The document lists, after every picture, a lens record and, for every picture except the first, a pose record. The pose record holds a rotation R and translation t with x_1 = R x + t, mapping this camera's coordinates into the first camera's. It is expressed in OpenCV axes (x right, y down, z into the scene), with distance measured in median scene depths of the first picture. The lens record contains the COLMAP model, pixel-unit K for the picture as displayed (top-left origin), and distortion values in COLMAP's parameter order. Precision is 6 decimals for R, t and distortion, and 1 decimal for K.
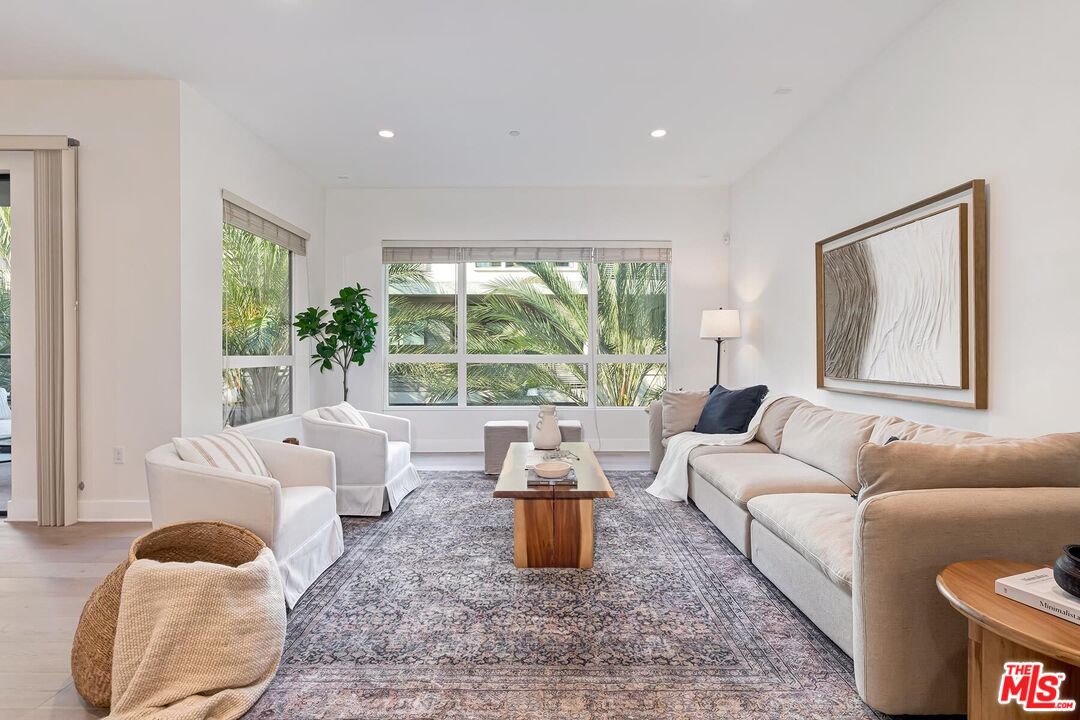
lens RADIAL K [[510.8, 0, 538.5], [0, 510.8, 351.3], [0, 0, 1]] dist [-0.003975, -0.000332]
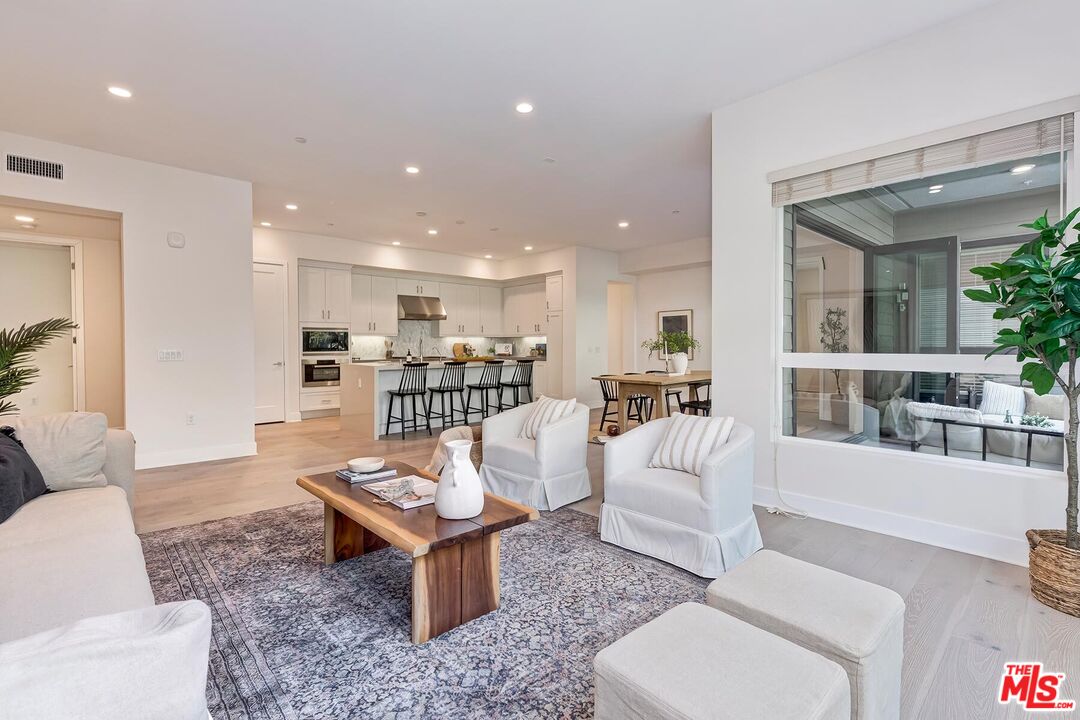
lens RADIAL K [[494.8, 0, 537.5], [0, 494.8, 354.3], [0, 0, 1]] dist [0.001524, 0.002293]
pose [[-0.734913, 0.021478, -0.677821, 0.375083], [0.007314, 0.999691, 0.023747, -0.014907], [0.678122, 0.012495, -0.734843, 1.654024]]
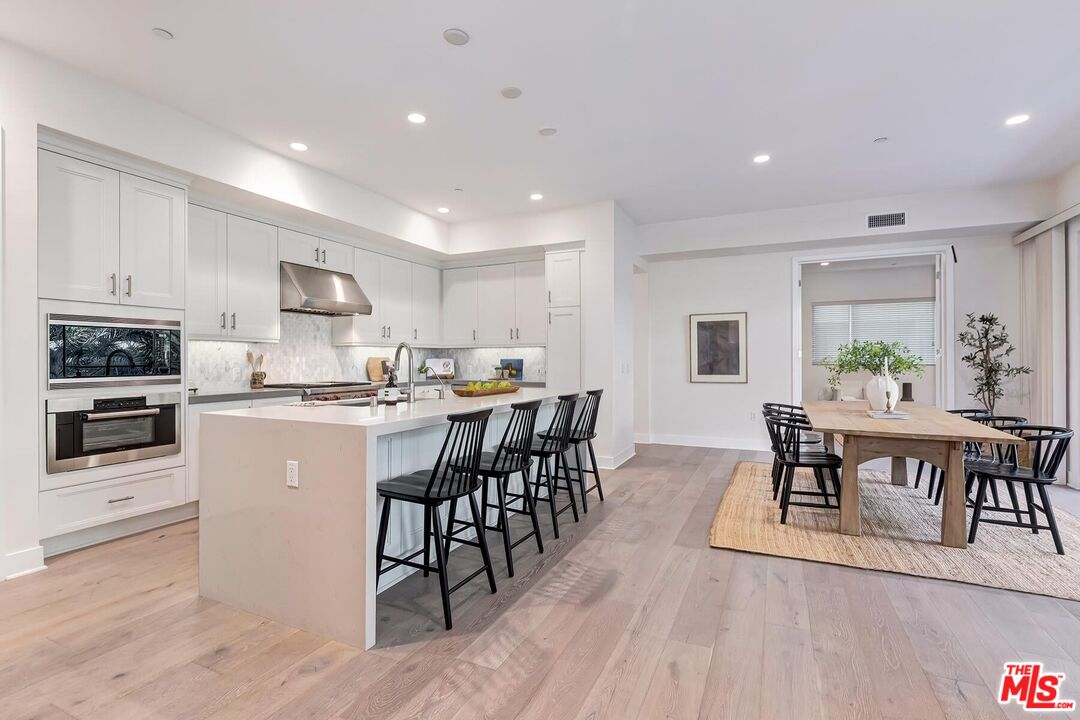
lens RADIAL K [[510.8, 0, 542.2], [0, 510.8, 361.3], [0, 0, 1]] dist [-0.003975, -0.000332]
pose [[-0.417586, 0.008567, -0.908597, 0.043075], [0.001515, 0.999961, 0.008732, -0.018086], [0.908636, 0.002270, -0.417583, 0.284944]]
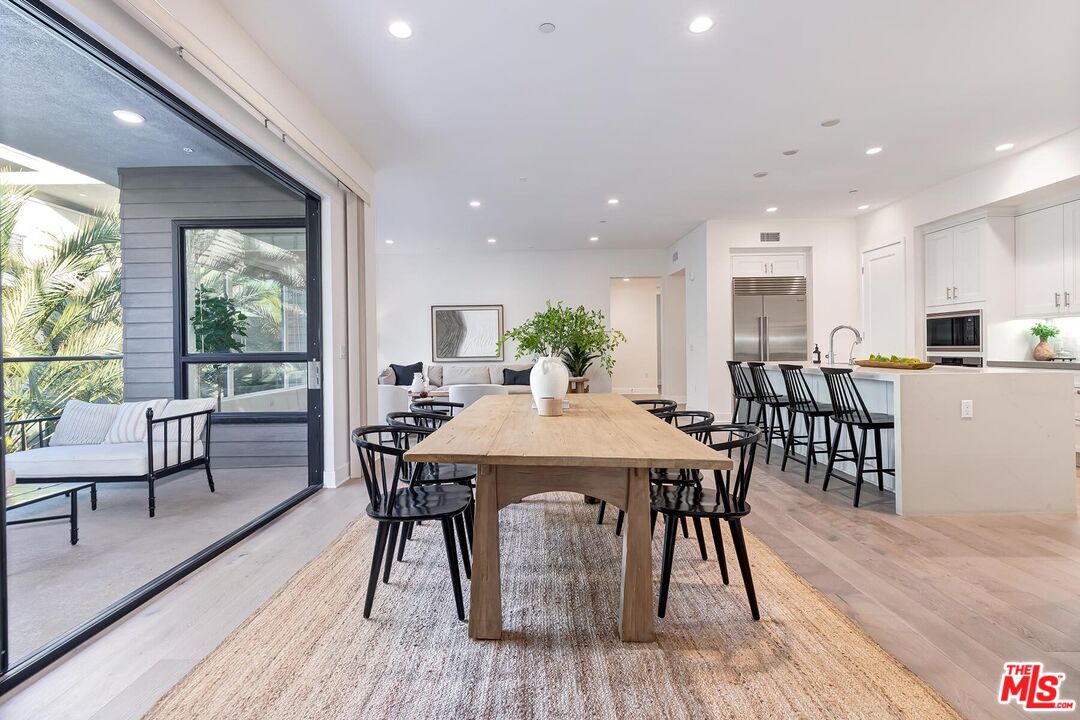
lens RADIAL K [[494.8, 0, 536.2], [0, 494.8, 352.2], [0, 0, 1]] dist [0.001524, 0.002293]
pose [[-0.000151, -0.006680, 0.999978, -2.310806], [0.012611, 0.999898, 0.006681, 0.014435], [-0.999920, 0.012612, -0.000067, 0.548559]]
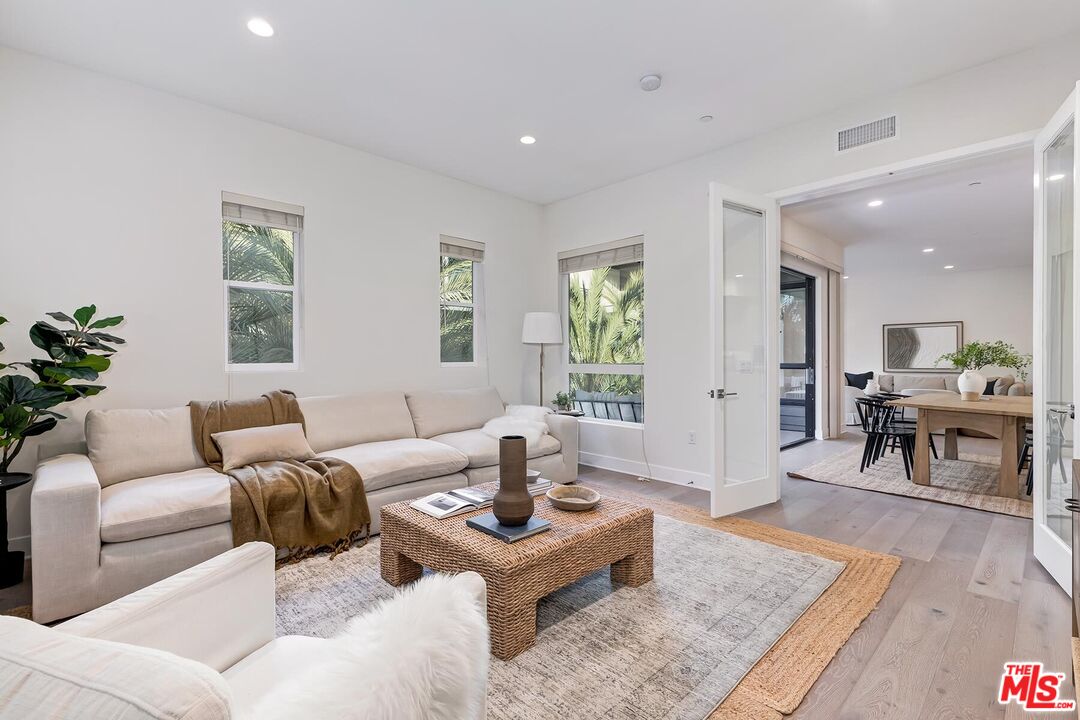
lens RADIAL K [[494.8, 0, 530.0], [0, 494.8, 360.2], [0, 0, 1]] dist [0.001524, 0.002293]
pose [[0.726035, -0.003073, 0.687651, -3.604549], [0.002485, 0.999995, 0.001845, -0.009253], [-0.687653, 0.000369, 0.726039, 0.337706]]
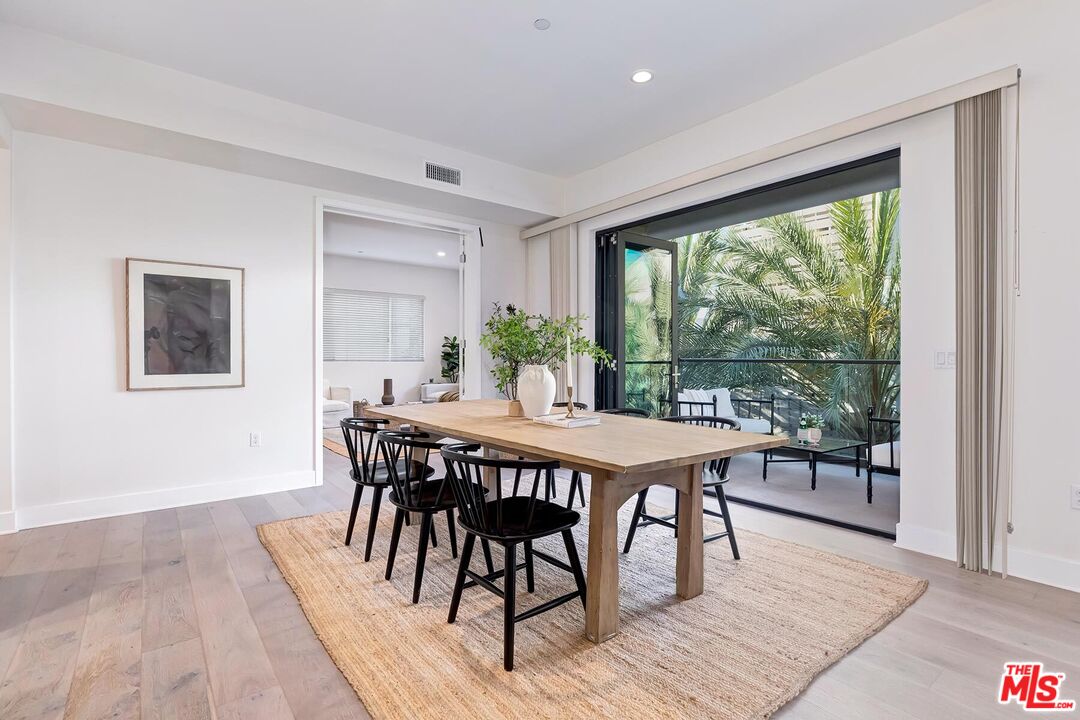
lens RADIAL K [[510.8, 0, 533.4], [0, 510.8, 355.6], [0, 0, 1]] dist [-0.003975, -0.000332]
pose [[0.608227, -0.005138, -0.793746, -0.776464], [-0.002246, 0.999964, -0.008195, 0.023289], [0.793760, 0.006767, 0.608194, -0.022920]]
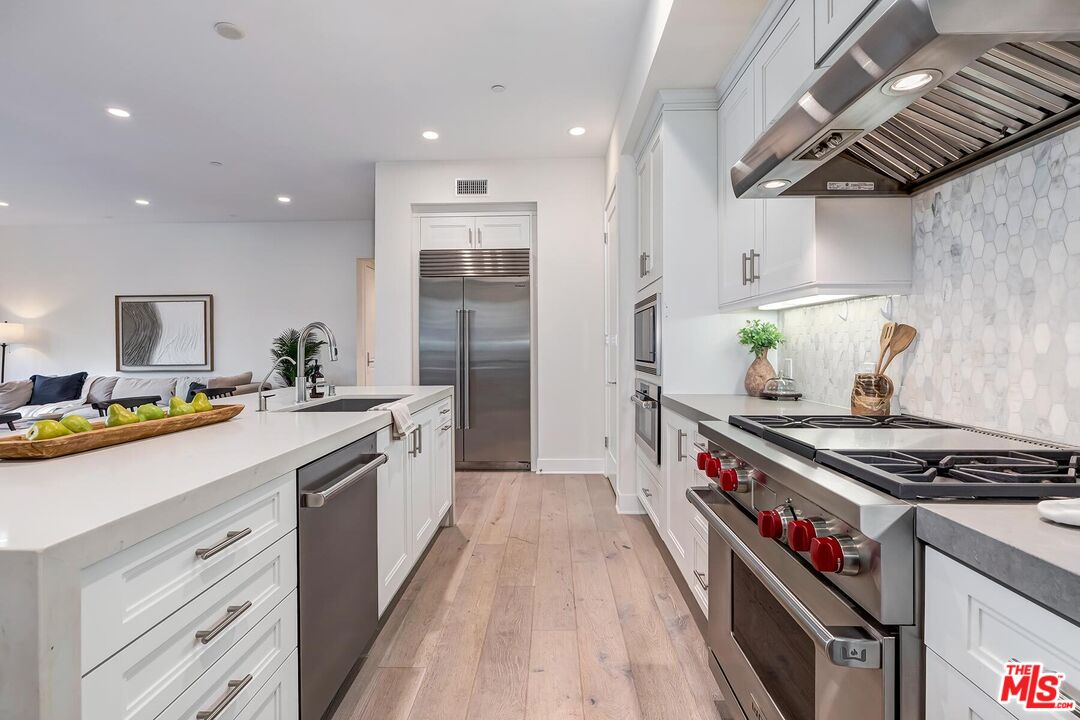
lens RADIAL K [[494.8, 0, 544.0], [0, 494.8, 350.7], [0, 0, 1]] dist [0.001524, 0.002293]
pose [[0.019975, -0.004890, 0.999789, -1.508623], [0.005994, 0.999971, 0.004771, -0.005582], [-0.999783, 0.005897, 0.020004, -0.760723]]
